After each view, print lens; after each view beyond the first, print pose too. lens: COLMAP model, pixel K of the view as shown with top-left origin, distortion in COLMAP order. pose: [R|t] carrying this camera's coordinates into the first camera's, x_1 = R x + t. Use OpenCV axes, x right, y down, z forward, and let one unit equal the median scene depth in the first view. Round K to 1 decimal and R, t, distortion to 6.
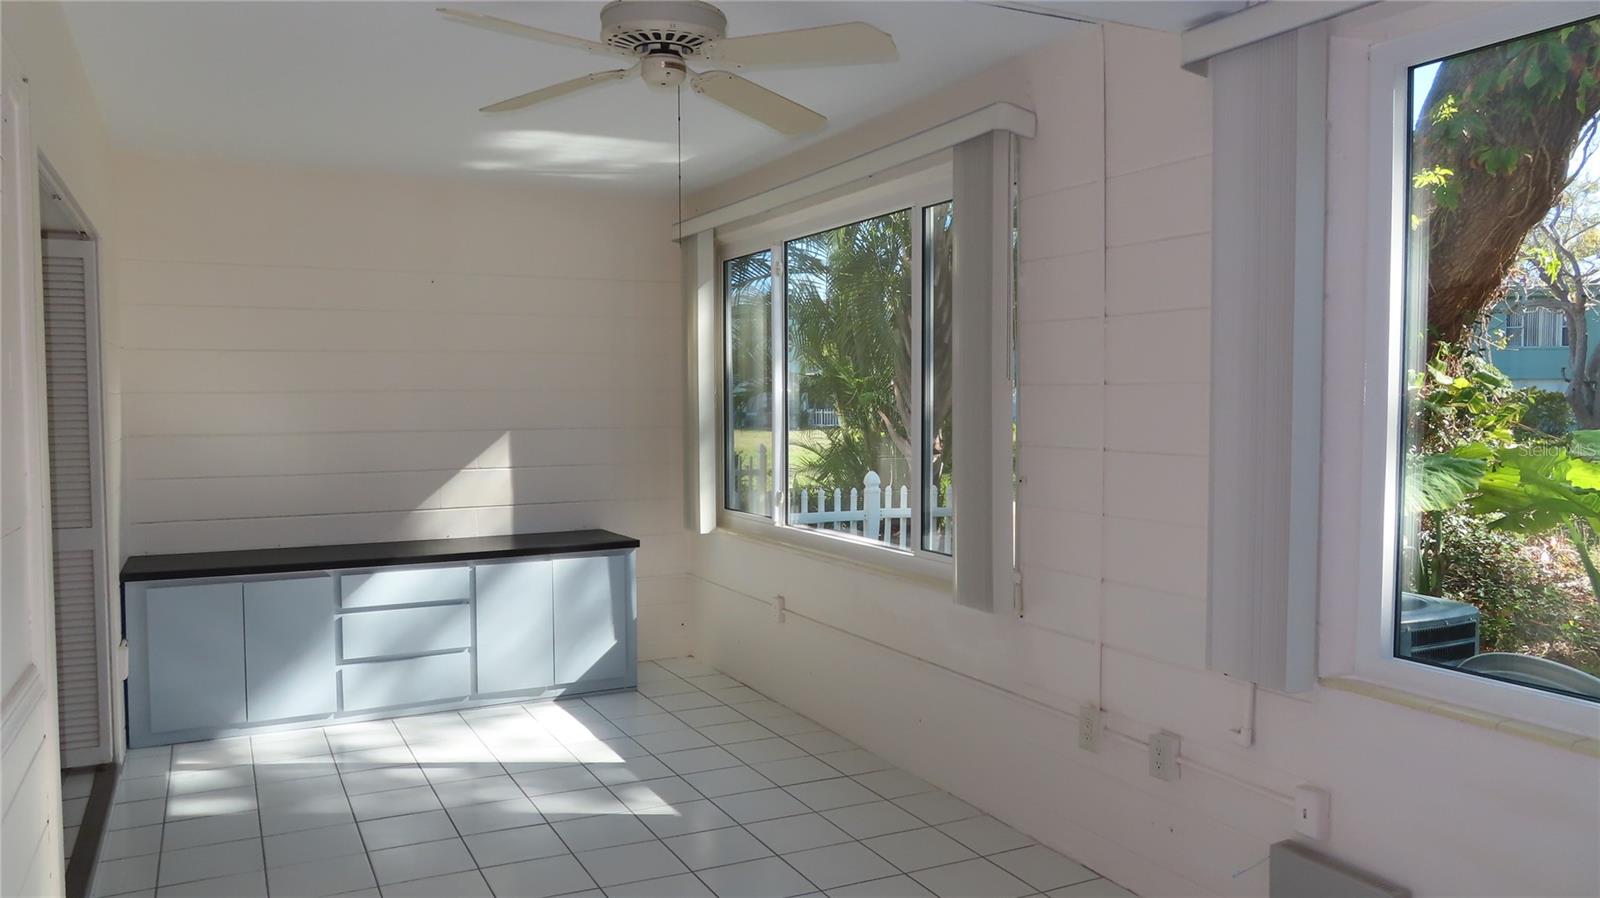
lens RADIAL K [[1149.1, 0, 800.0], [0, 1149.1, 449.0], [0, 0, 1]] dist [-0.008645, 0.006347]
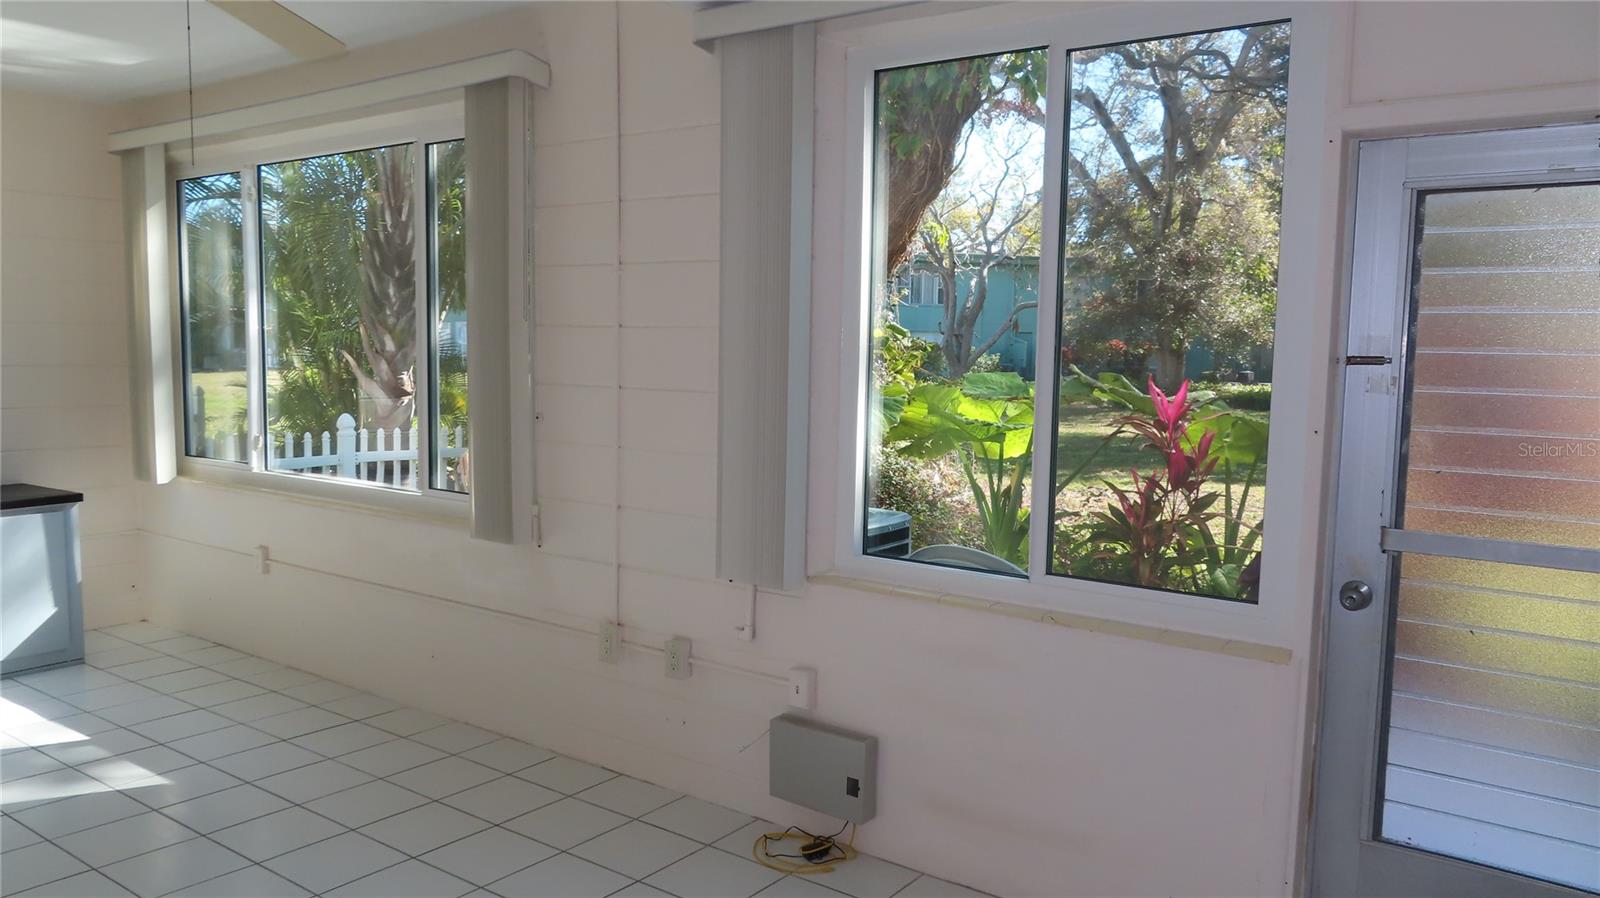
lens RADIAL K [[1149.1, 0, 800.0], [0, 1149.1, 449.0], [0, 0, 1]] dist [-0.008645, 0.006347]
pose [[0.890974, -0.025188, 0.453355, -0.053450], [0.002779, 0.998744, 0.050028, 0.003351], [-0.454046, -0.043314, 0.889925, -0.033982]]
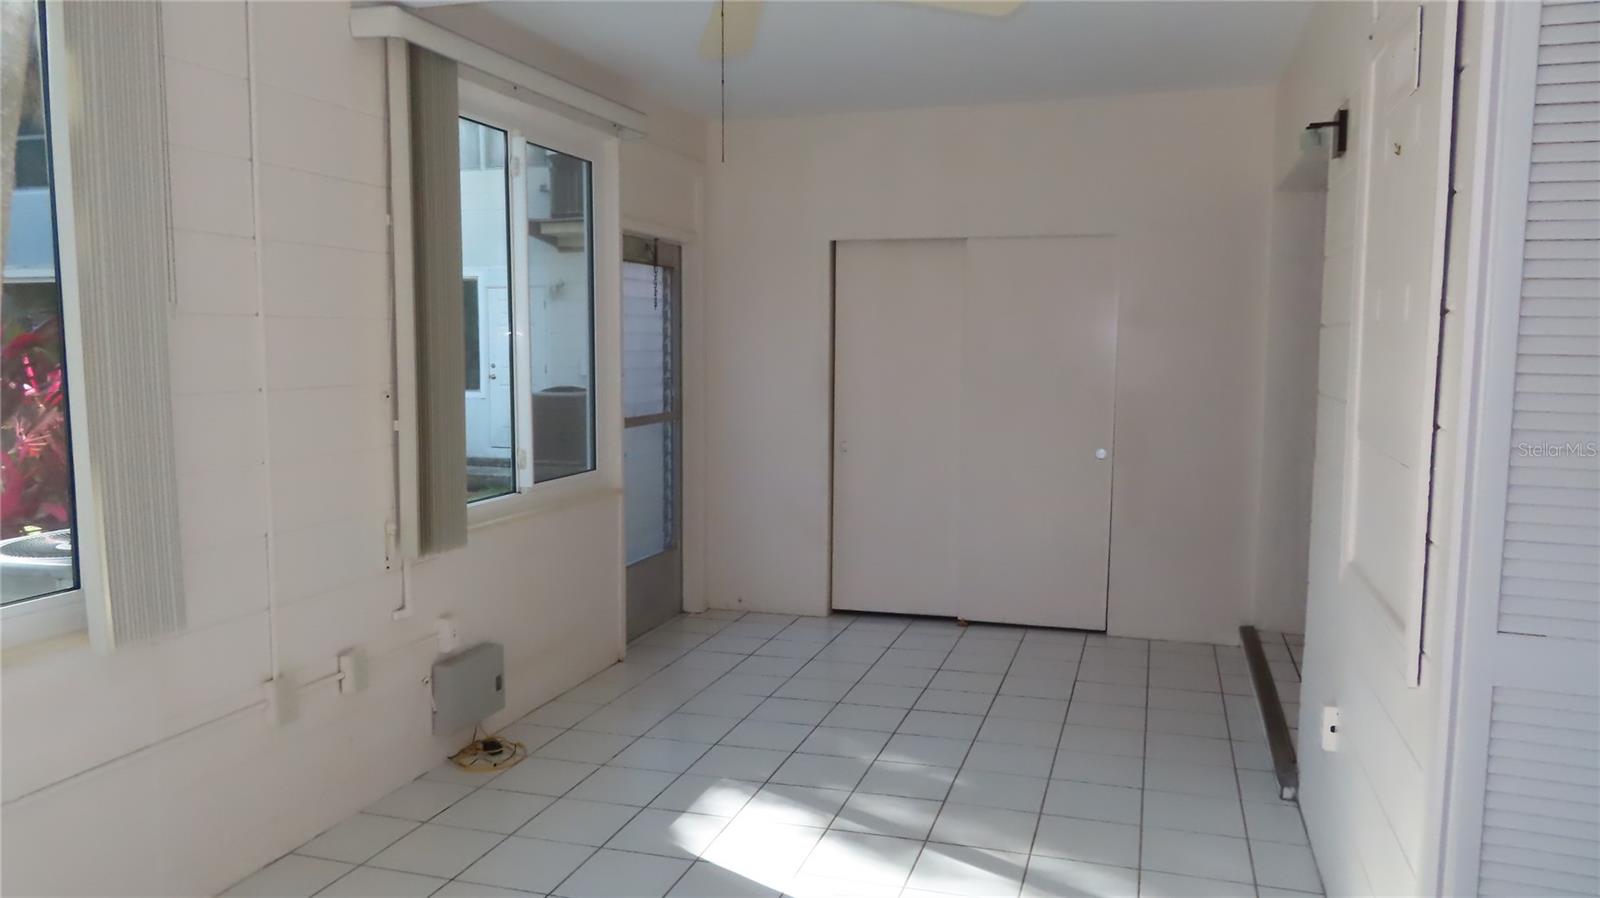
lens RADIAL K [[1149.1, 0, 800.0], [0, 1149.1, 449.0], [0, 0, 1]] dist [-0.008645, 0.006347]
pose [[-0.708935, -0.071042, 0.701687, -0.455318], [0.030098, 0.990960, 0.130738, -0.041322], [-0.704631, 0.113804, -0.700388, 0.916784]]
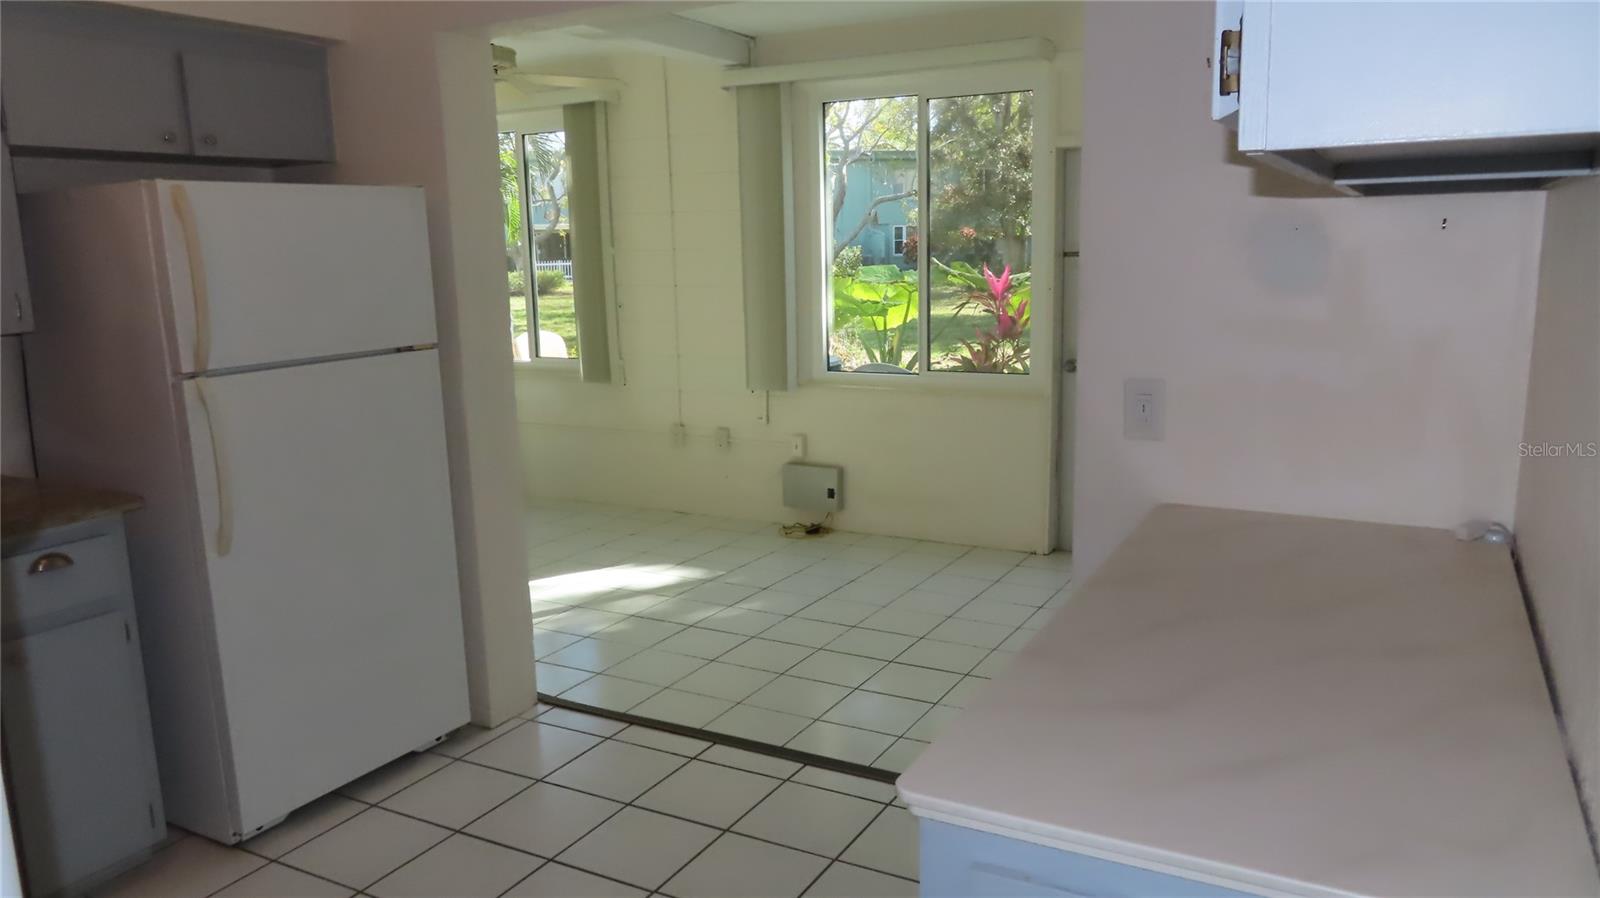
lens RADIAL K [[1149.1, 0, 800.0], [0, 1149.1, 449.0], [0, 0, 1]] dist [-0.008645, 0.006347]
pose [[0.827578, -0.120504, 0.548263, -0.424827], [0.050150, 0.988653, 0.141599, 0.005825], [-0.559106, -0.089689, 0.824231, -0.457788]]
